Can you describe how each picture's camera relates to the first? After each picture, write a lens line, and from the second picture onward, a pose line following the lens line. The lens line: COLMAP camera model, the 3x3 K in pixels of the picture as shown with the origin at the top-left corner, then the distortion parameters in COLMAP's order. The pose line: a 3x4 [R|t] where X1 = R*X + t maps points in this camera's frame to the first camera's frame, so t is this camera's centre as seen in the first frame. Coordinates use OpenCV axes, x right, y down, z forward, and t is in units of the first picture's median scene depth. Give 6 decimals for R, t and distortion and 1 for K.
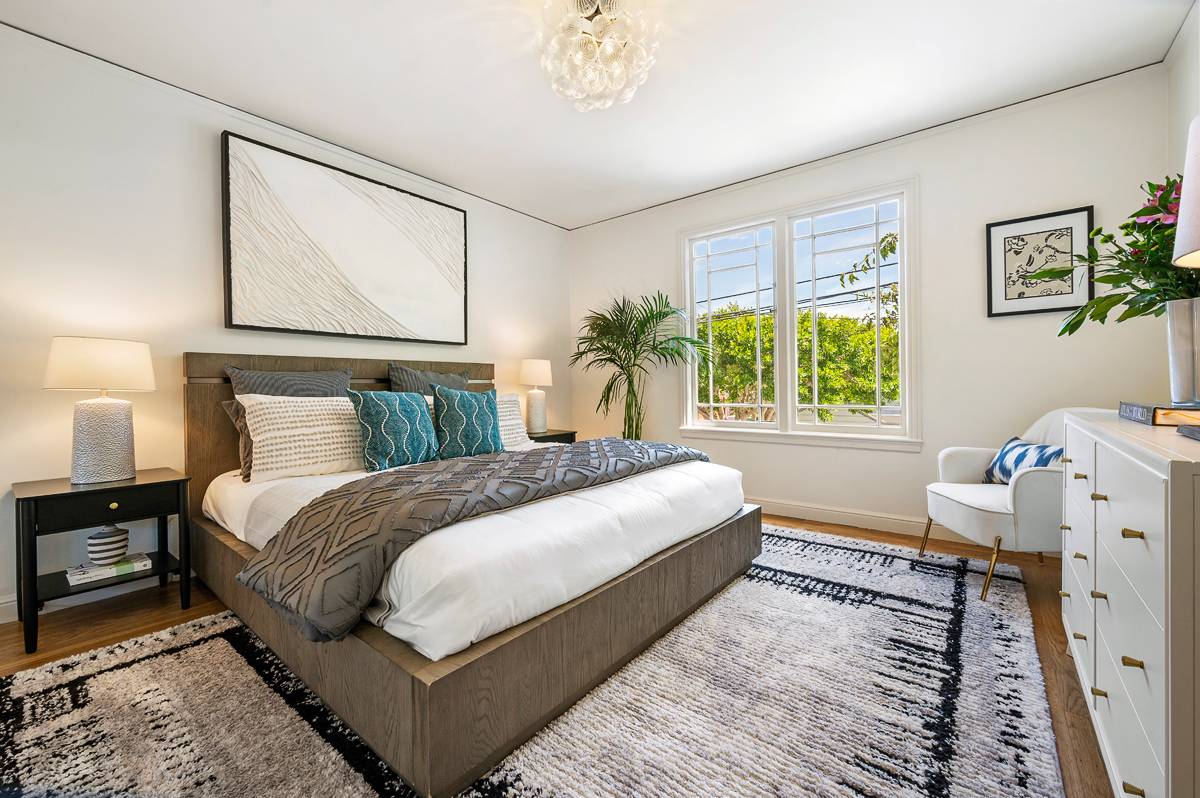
lens RADIAL K [[475.5, 0, 591.5], [0, 475.5, 401.9], [0, 0, 1]] dist [-0.000948, -0.000002]
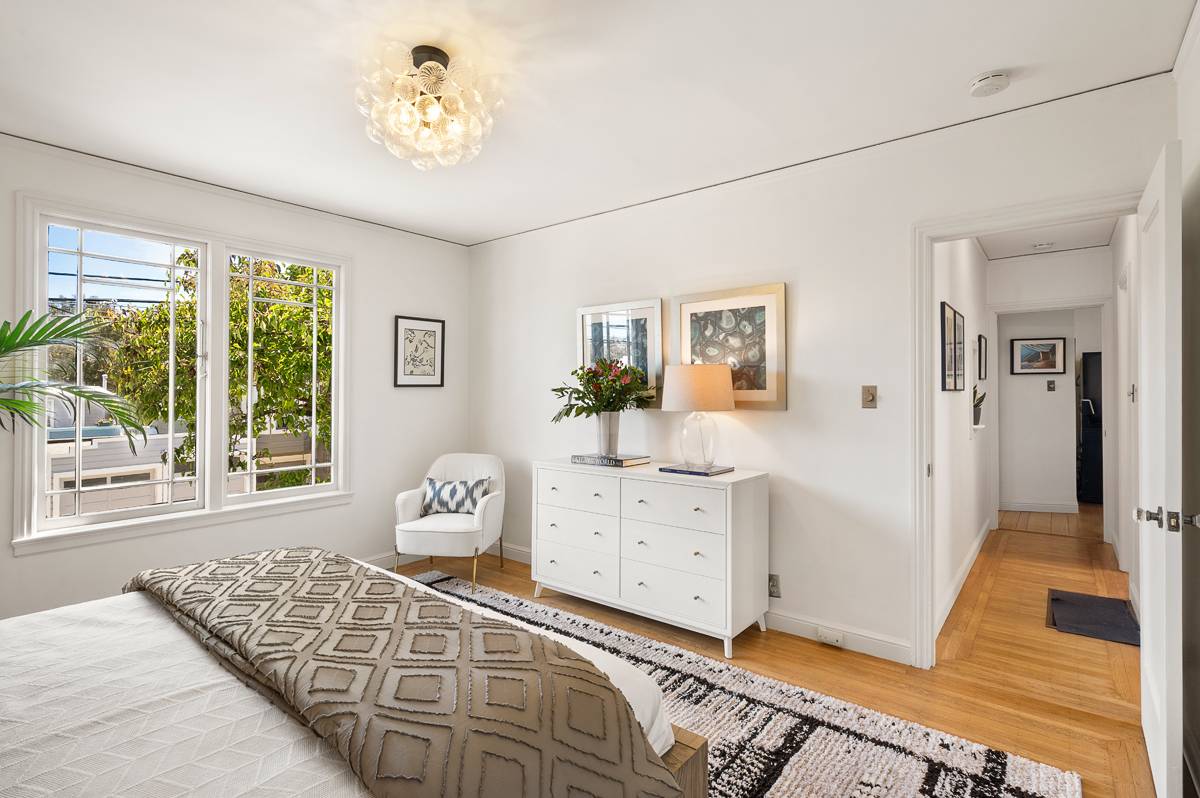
lens RADIAL K [[581.2, 0, 587.4], [0, 581.2, 394.3], [0, 0, 1]] dist [0.013825, -0.001405]
pose [[-0.006725, -0.000088, 0.999977, -0.819089], [0.035861, 0.999357, 0.000329, -0.155219], [-0.999334, 0.035862, -0.006718, 0.545990]]
